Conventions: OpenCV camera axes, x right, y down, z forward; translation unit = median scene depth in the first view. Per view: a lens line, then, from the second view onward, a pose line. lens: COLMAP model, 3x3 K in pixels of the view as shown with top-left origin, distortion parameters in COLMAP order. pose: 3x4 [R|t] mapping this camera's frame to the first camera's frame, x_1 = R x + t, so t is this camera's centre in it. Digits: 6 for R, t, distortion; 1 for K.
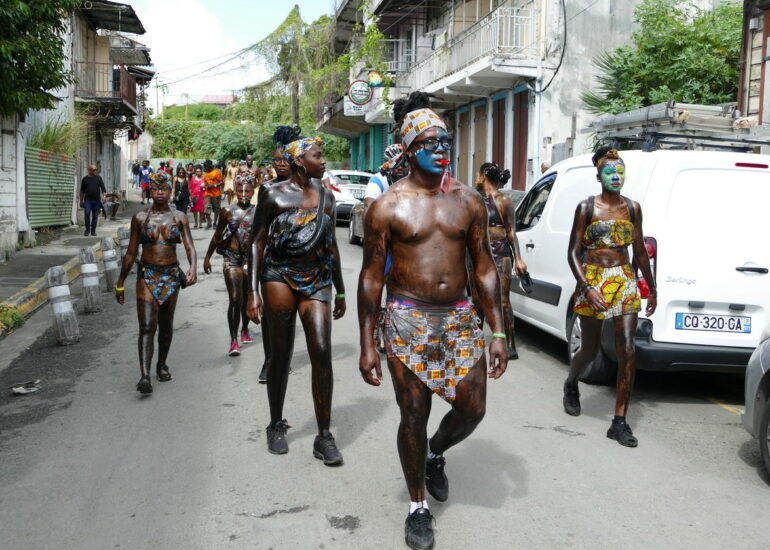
lens RADIAL K [[971.3, 0, 385.0], [0, 971.3, 275.0], [0, 0, 1]] dist [-0.030608, 0.025112]
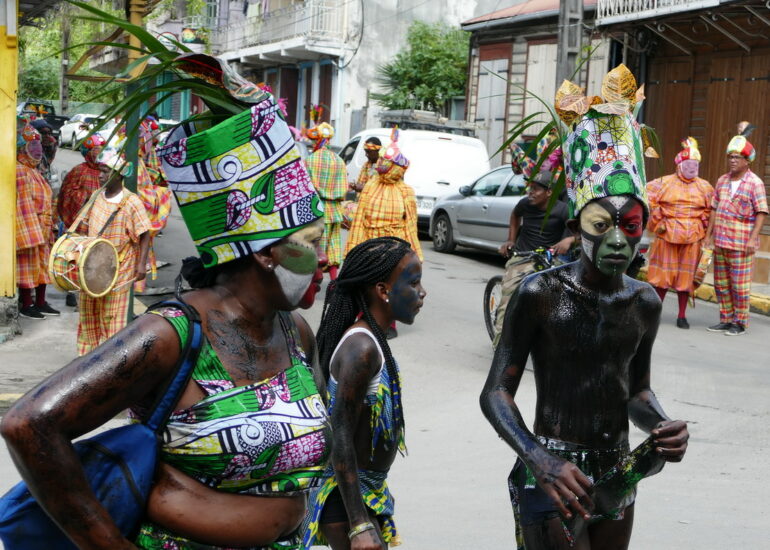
lens RADIAL K [[1302.0, 0, 385.6], [0, 1302.0, 315.0], [0, 0, 1]] dist [-0.017999, 0.049665]
pose [[0.977119, 0.011235, 0.212398, -0.145487], [-0.021188, 0.998778, 0.044641, 0.059886], [-0.211637, -0.048120, 0.976163, -0.706056]]
